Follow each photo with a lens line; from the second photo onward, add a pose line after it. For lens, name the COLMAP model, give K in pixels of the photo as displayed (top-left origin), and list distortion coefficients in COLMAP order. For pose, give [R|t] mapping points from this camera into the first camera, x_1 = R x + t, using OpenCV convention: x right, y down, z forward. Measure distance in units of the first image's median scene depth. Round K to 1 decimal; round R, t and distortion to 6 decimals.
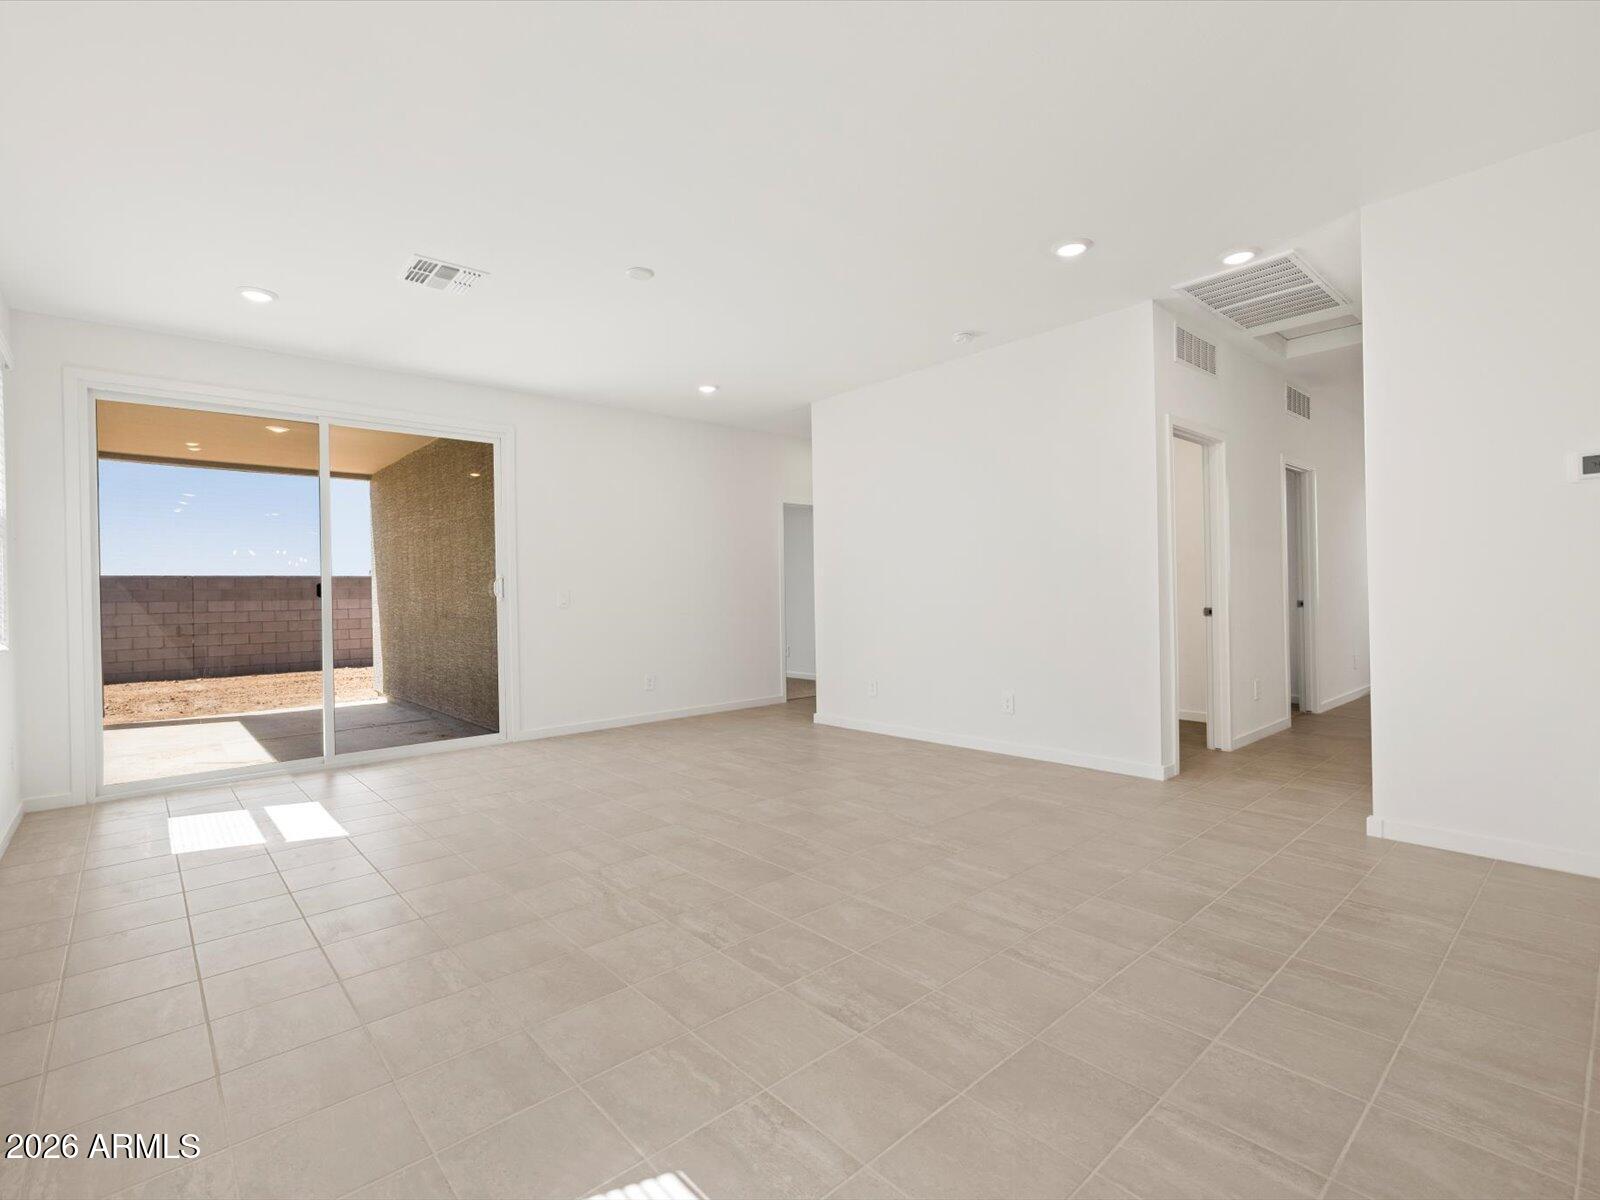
lens RADIAL K [[750.4, 0, 785.2], [0, 750.4, 599.7], [0, 0, 1]] dist [-0.000617, 0.002278]
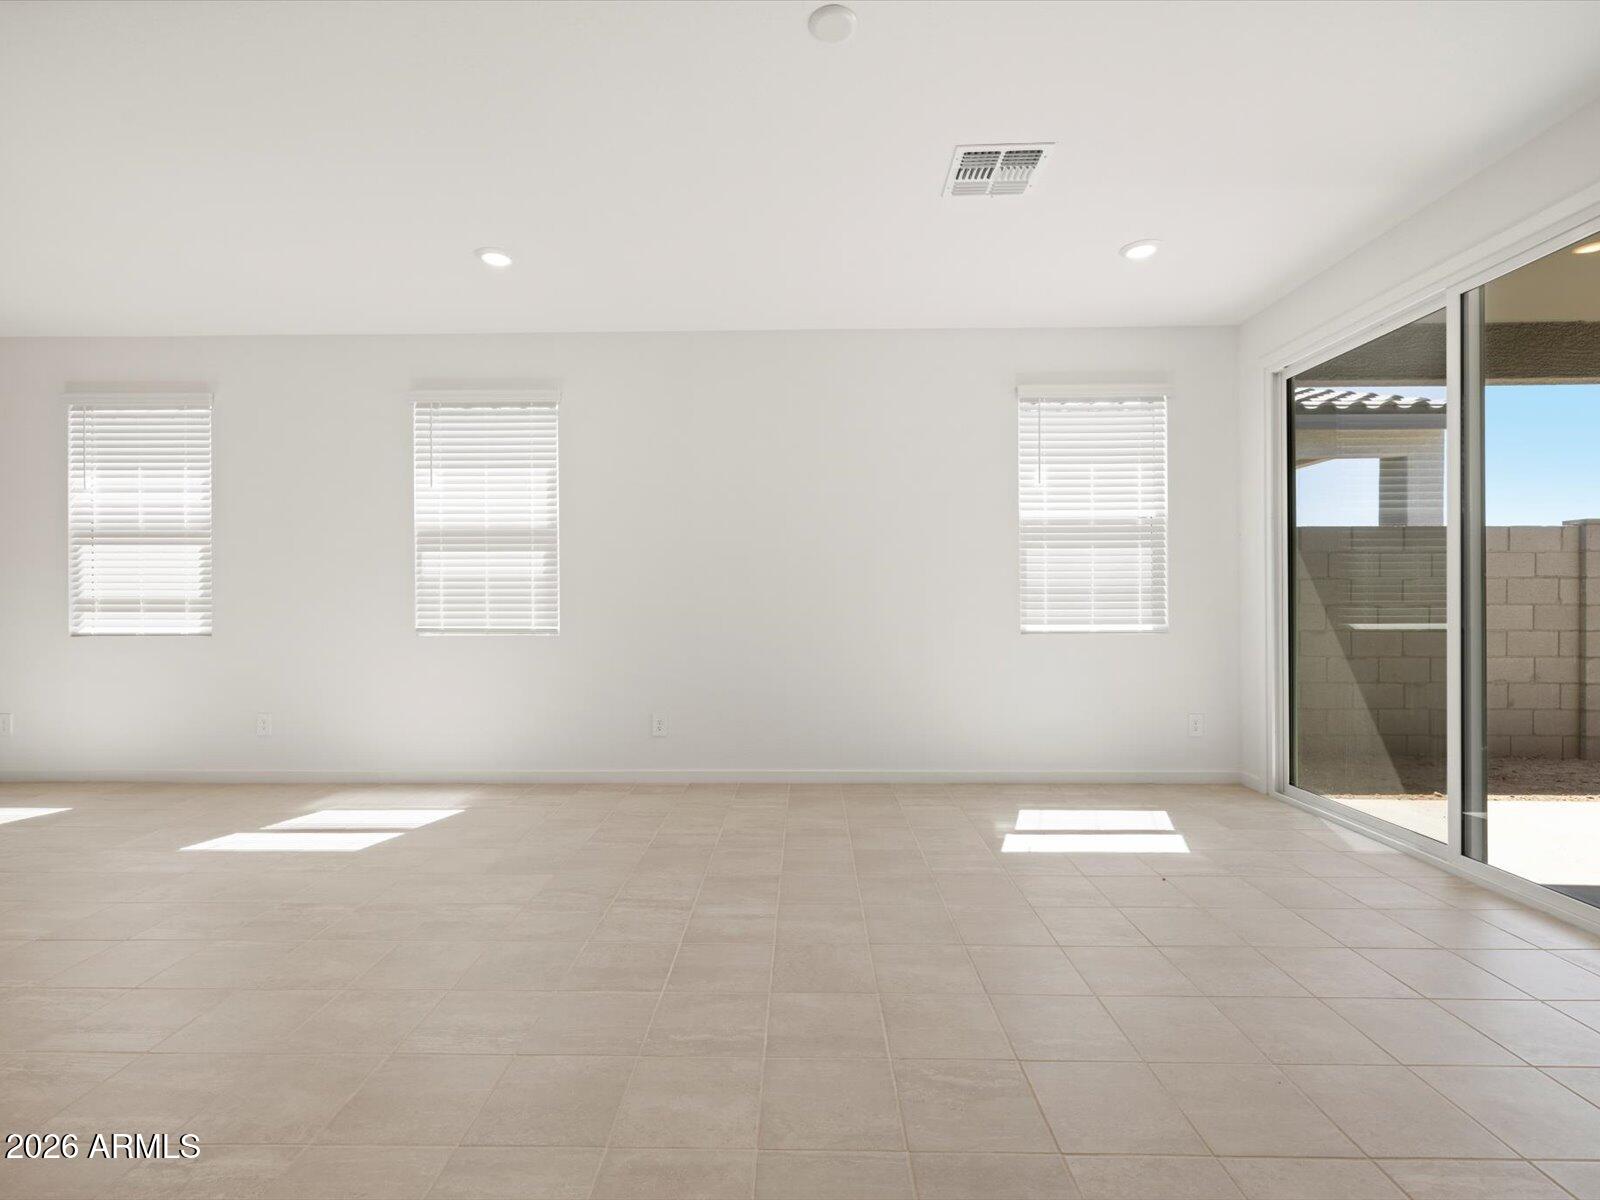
lens RADIAL K [[750.4, 0, 793.1], [0, 750.4, 596.6], [0, 0, 1]] dist [-0.000617, 0.002278]
pose [[-0.669010, 0.015607, -0.743089, 0.160598], [0.010427, 0.999878, 0.011613, -0.006006], [0.743180, 0.000021, -0.669091, 0.860172]]
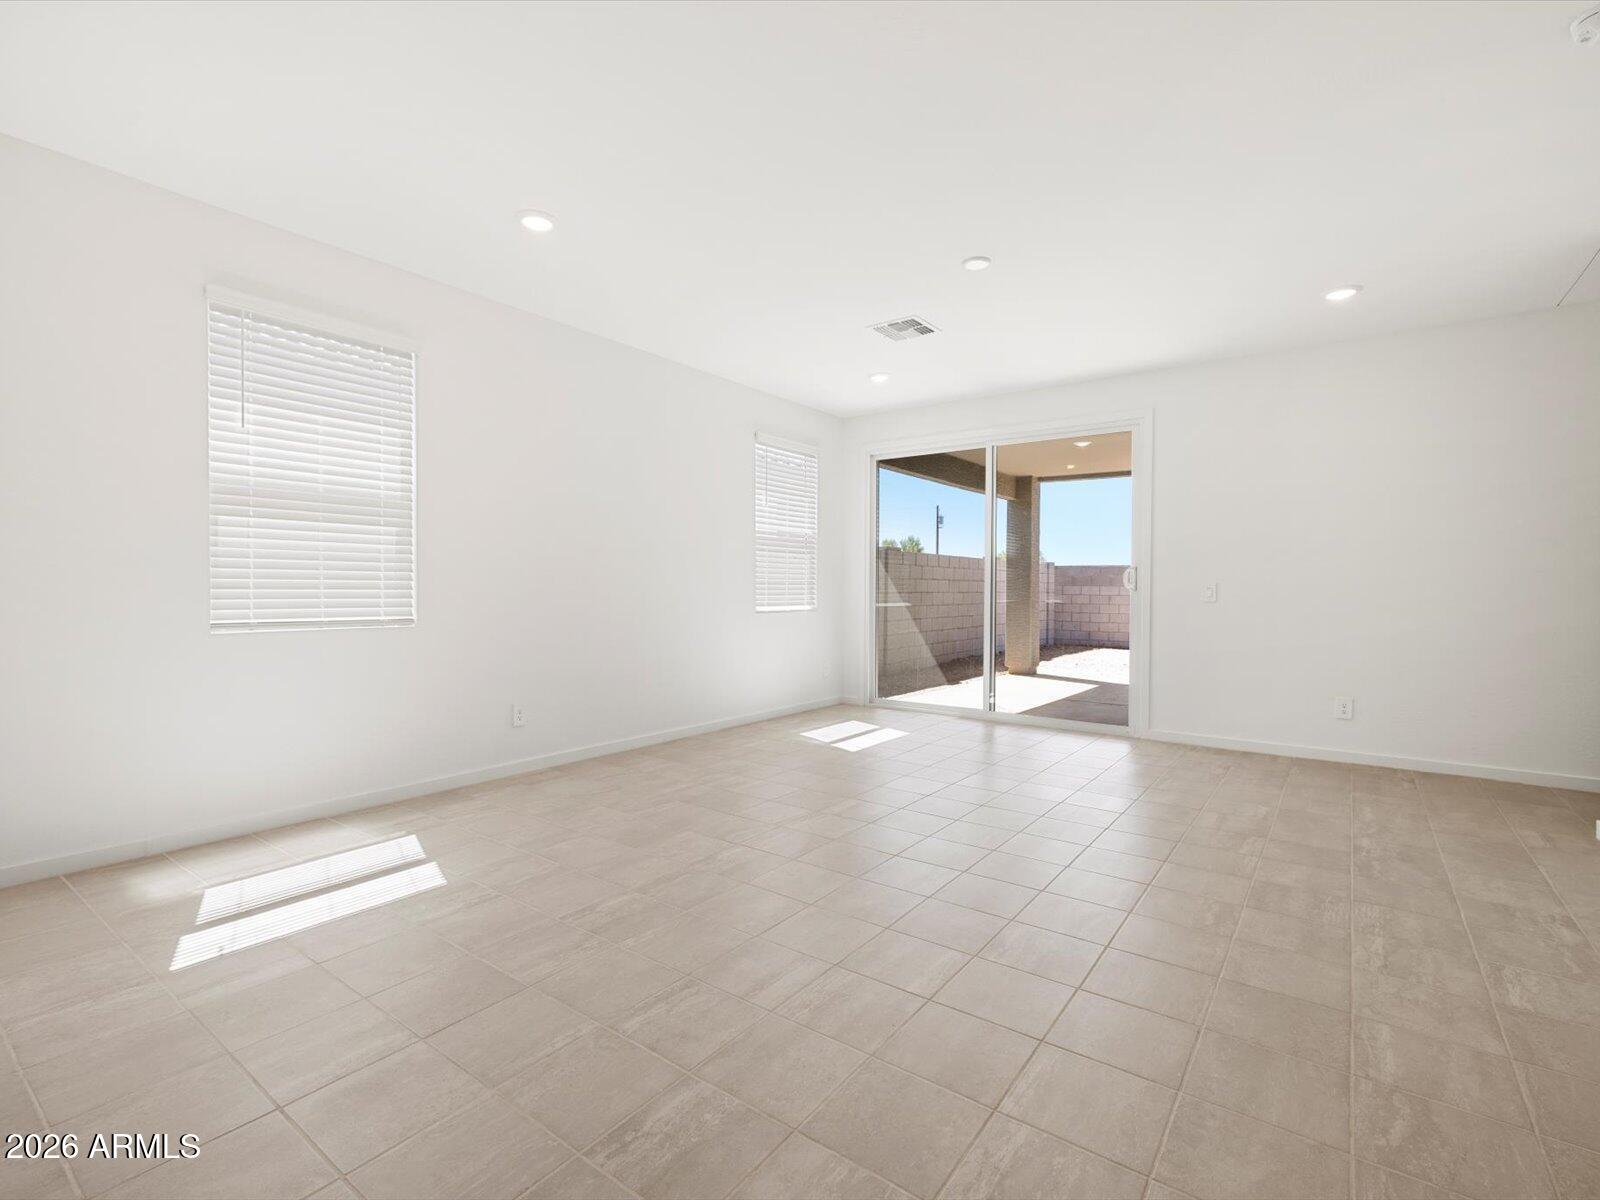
lens RADIAL K [[750.4, 0, 799.6], [0, 750.4, 593.5], [0, 0, 1]] dist [-0.000617, 0.002278]
pose [[0.216025, 0.028488, -0.975972, 0.467889], [-0.018917, 0.999509, 0.024988, -0.011861], [0.976205, 0.013065, 0.216457, 0.358343]]
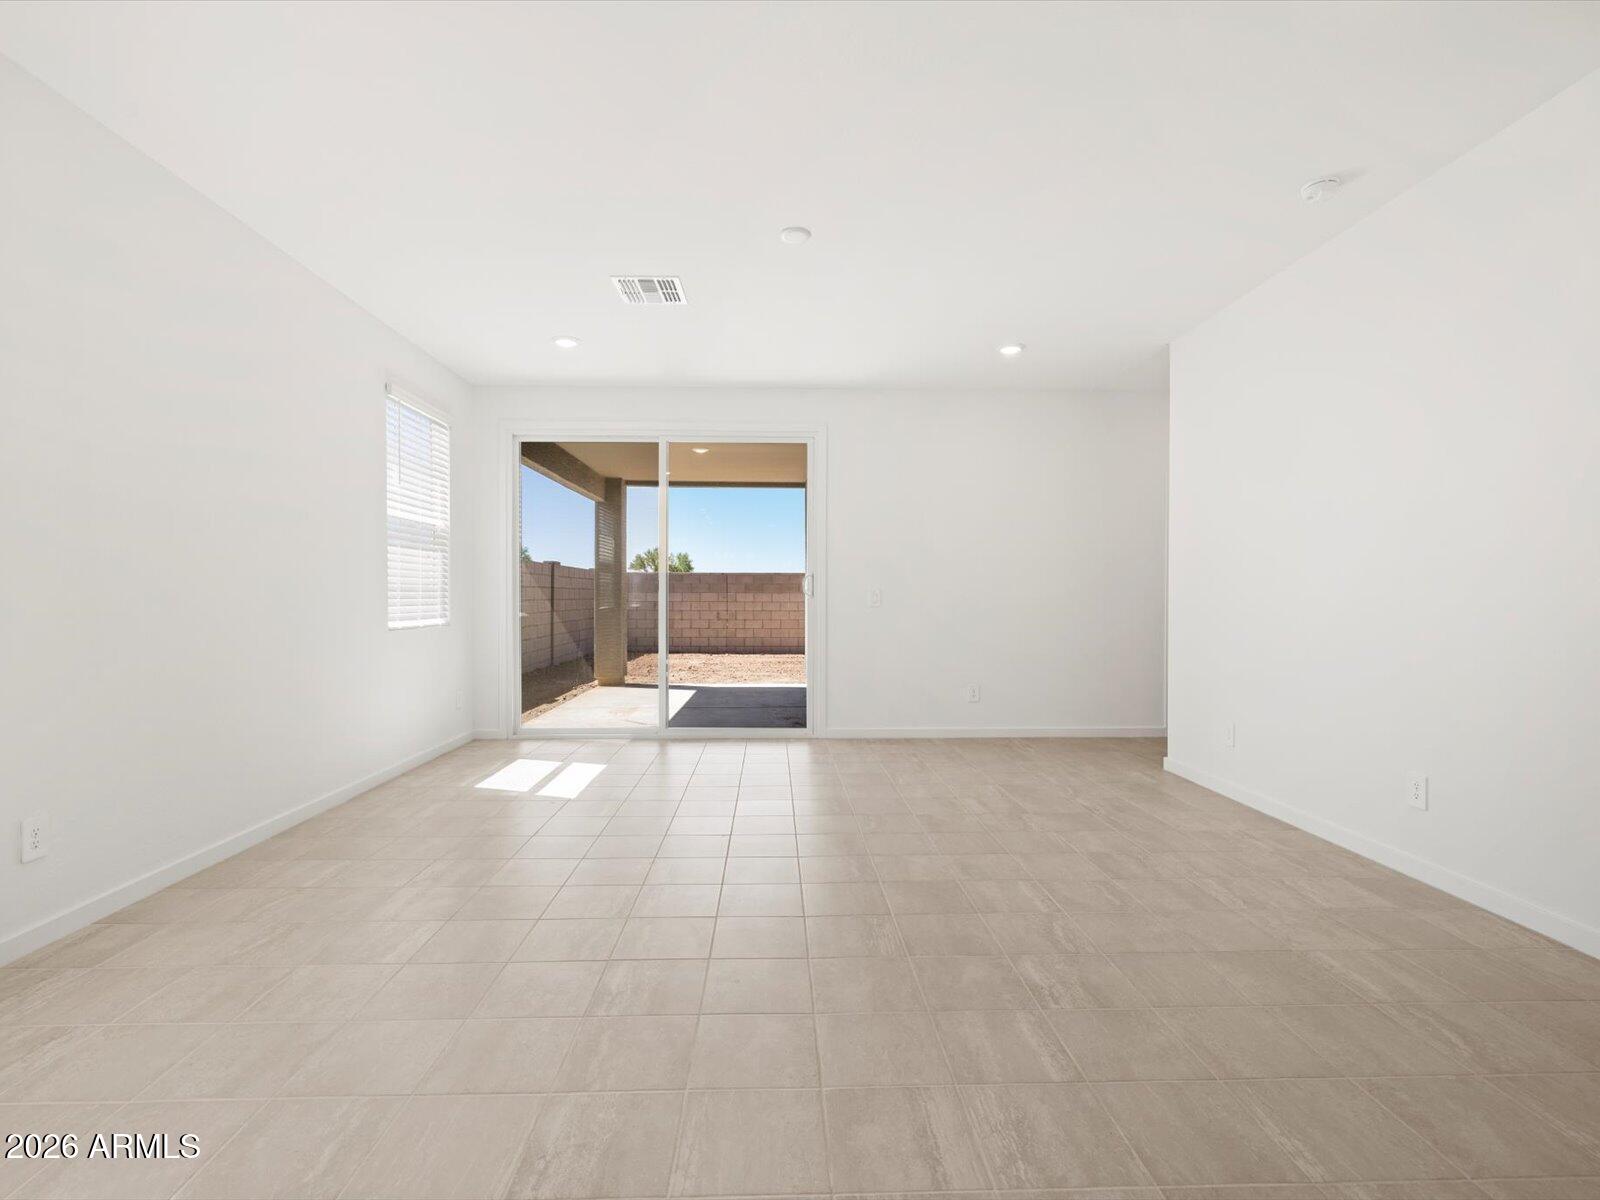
lens RADIAL K [[750.4, 0, 797.2], [0, 750.4, 605.3], [0, 0, 1]] dist [-0.000617, 0.002278]
pose [[0.774885, 0.028966, -0.631439, 0.243573], [-0.022321, 0.999580, 0.018462, -0.006677], [0.631708, -0.000212, 0.775206, 0.197006]]
